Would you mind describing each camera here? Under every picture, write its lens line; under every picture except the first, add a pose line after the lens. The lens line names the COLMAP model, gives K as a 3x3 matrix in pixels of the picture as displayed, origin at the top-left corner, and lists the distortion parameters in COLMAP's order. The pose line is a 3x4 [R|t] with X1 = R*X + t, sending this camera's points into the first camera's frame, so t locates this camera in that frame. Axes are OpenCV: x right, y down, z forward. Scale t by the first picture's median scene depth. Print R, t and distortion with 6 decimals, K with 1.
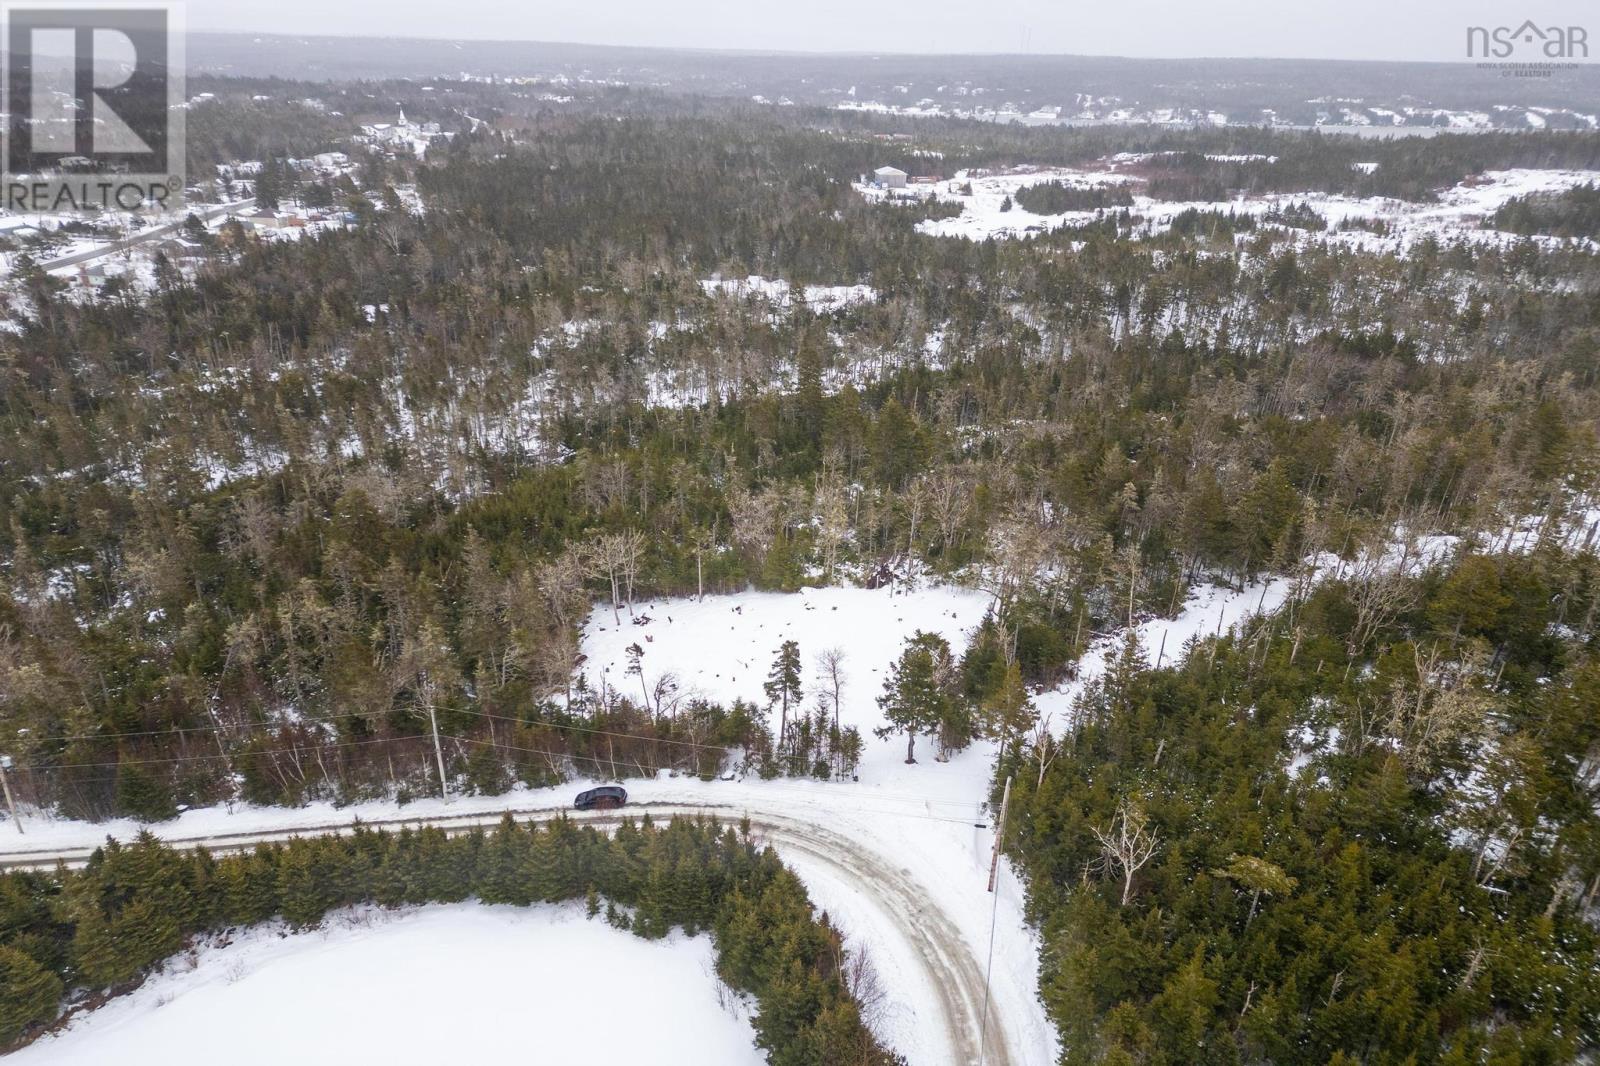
lens RADIAL K [[1095.0, 0, 808.9], [0, 1095.0, 577.5], [0, 0, 1]] dist [0.087458, -0.049369]
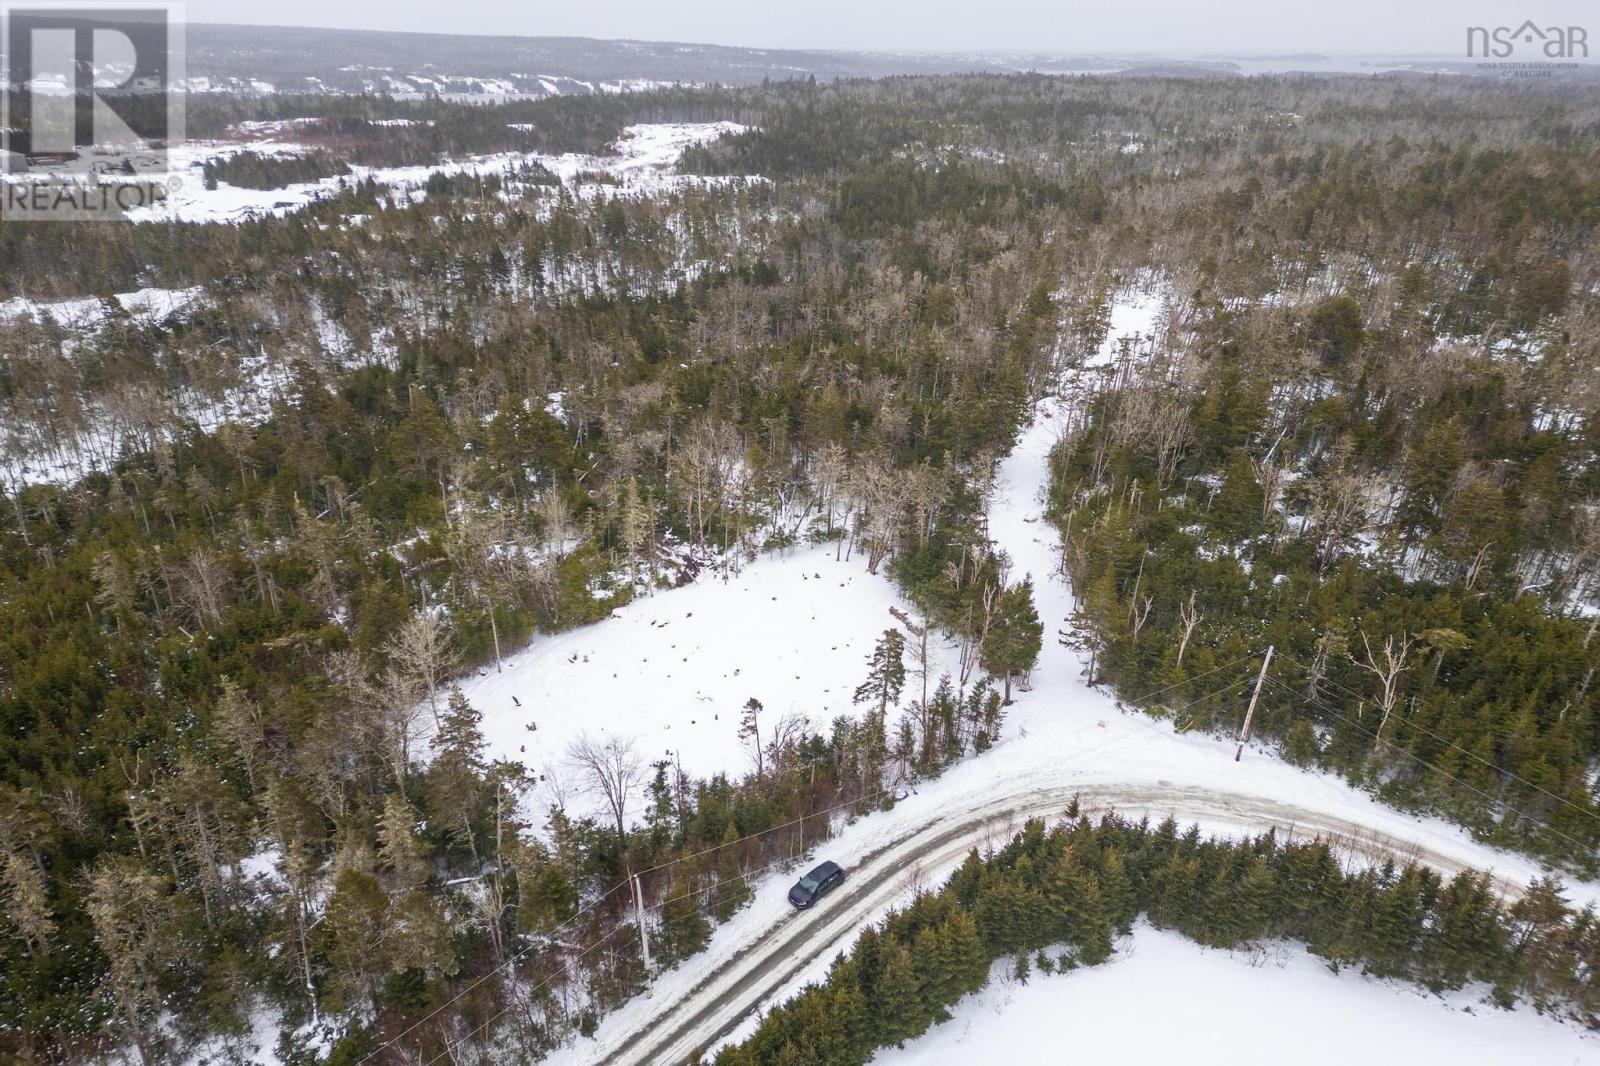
lens RADIAL K [[1095.0, 0, 800.6], [0, 1095.0, 582.6], [0, 0, 1]] dist [0.087458, -0.049369]
pose [[0.721258, -0.311574, 0.618634, -0.305188], [0.295425, 0.946187, 0.132113, -0.058905], [-0.626507, 0.087472, 0.774492, 0.171885]]
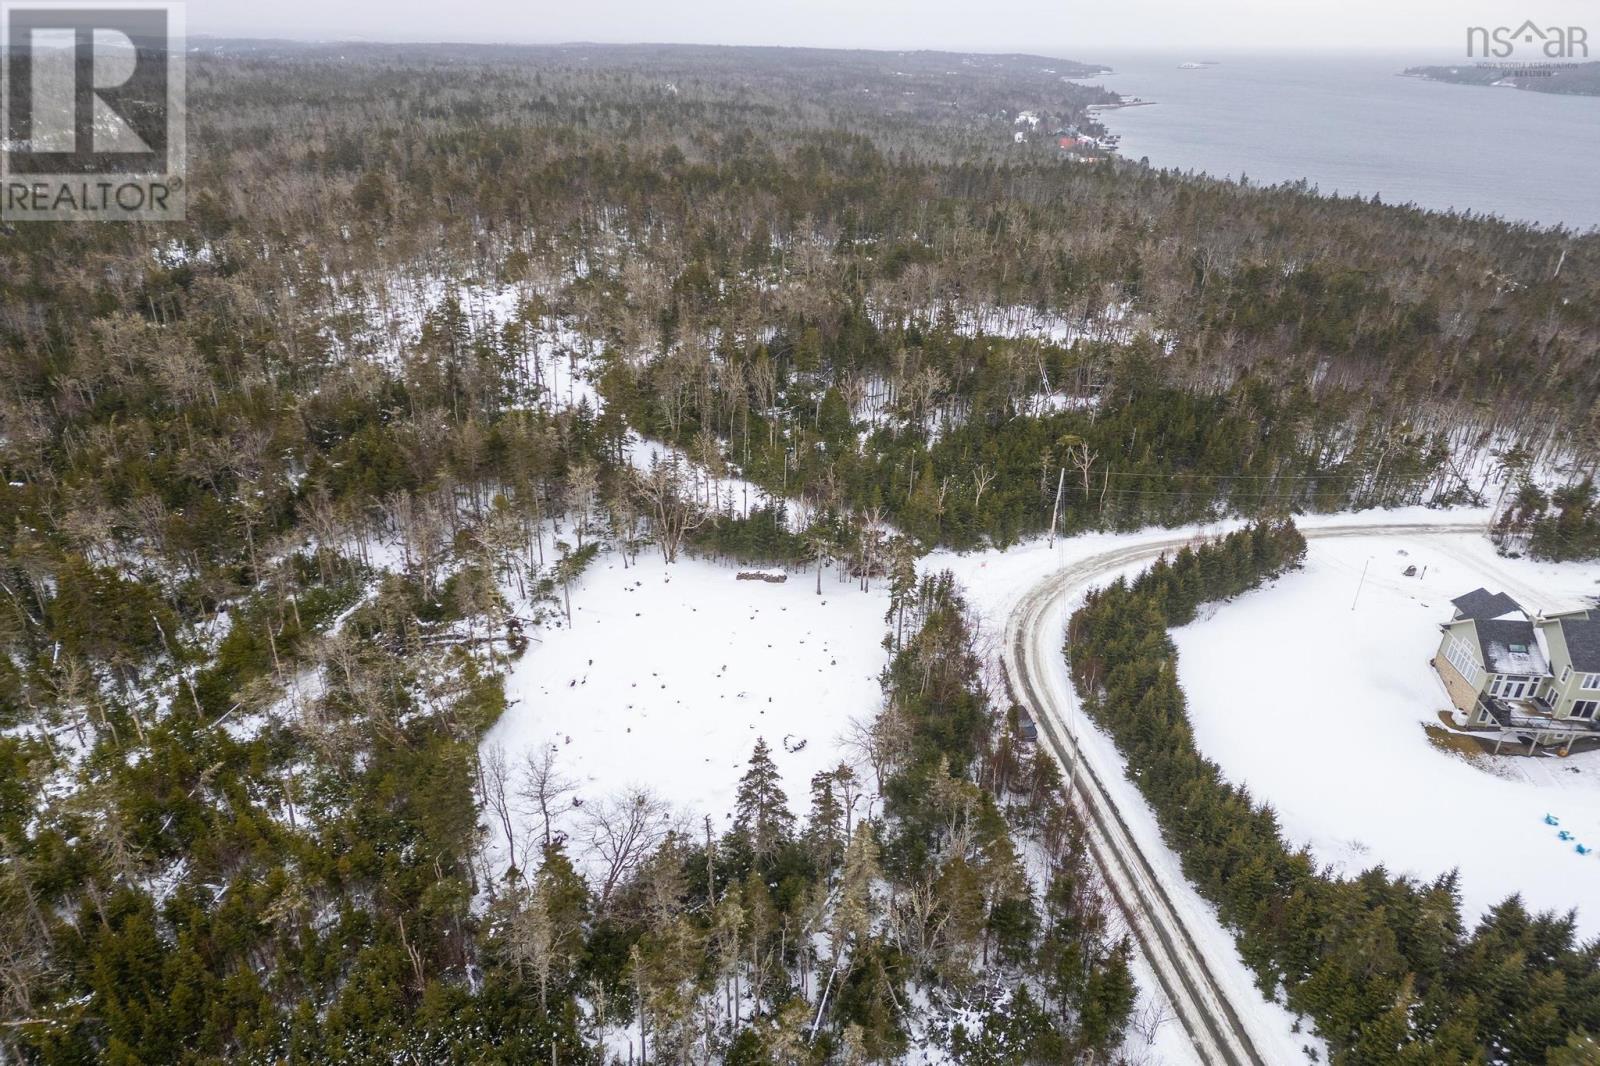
lens RADIAL K [[1095.0, 0, 789.9], [0, 1095.0, 575.2], [0, 0, 1]] dist [0.087458, -0.049369]
pose [[-0.166154, -0.451274, 0.876781, -0.511173], [0.406143, 0.778905, 0.477865, -0.262705], [-0.898577, 0.435498, 0.053864, 0.523862]]
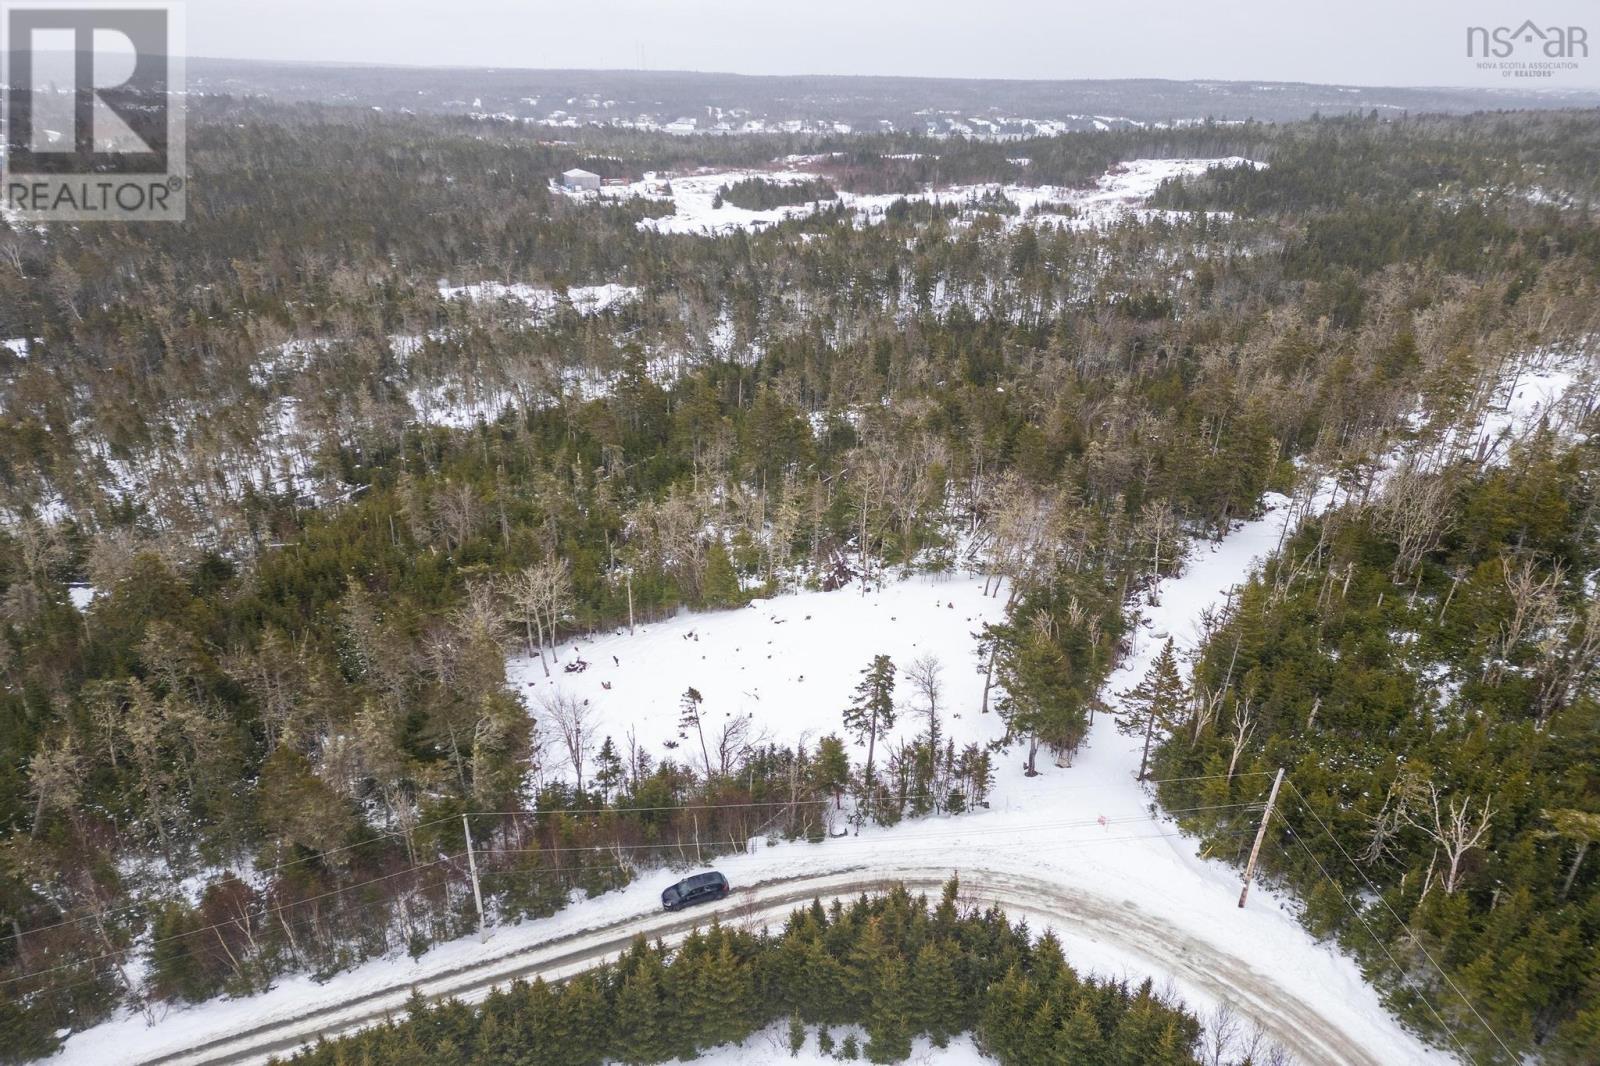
lens RADIAL K [[1095.0, 0, 803.8], [0, 1095.0, 582.4], [0, 0, 1]] dist [0.087458, -0.049369]
pose [[0.953309, -0.131893, 0.271672, -0.144021], [0.134037, 0.990918, 0.010735, -0.006445], [-0.270620, 0.026180, 0.962330, 0.108171]]
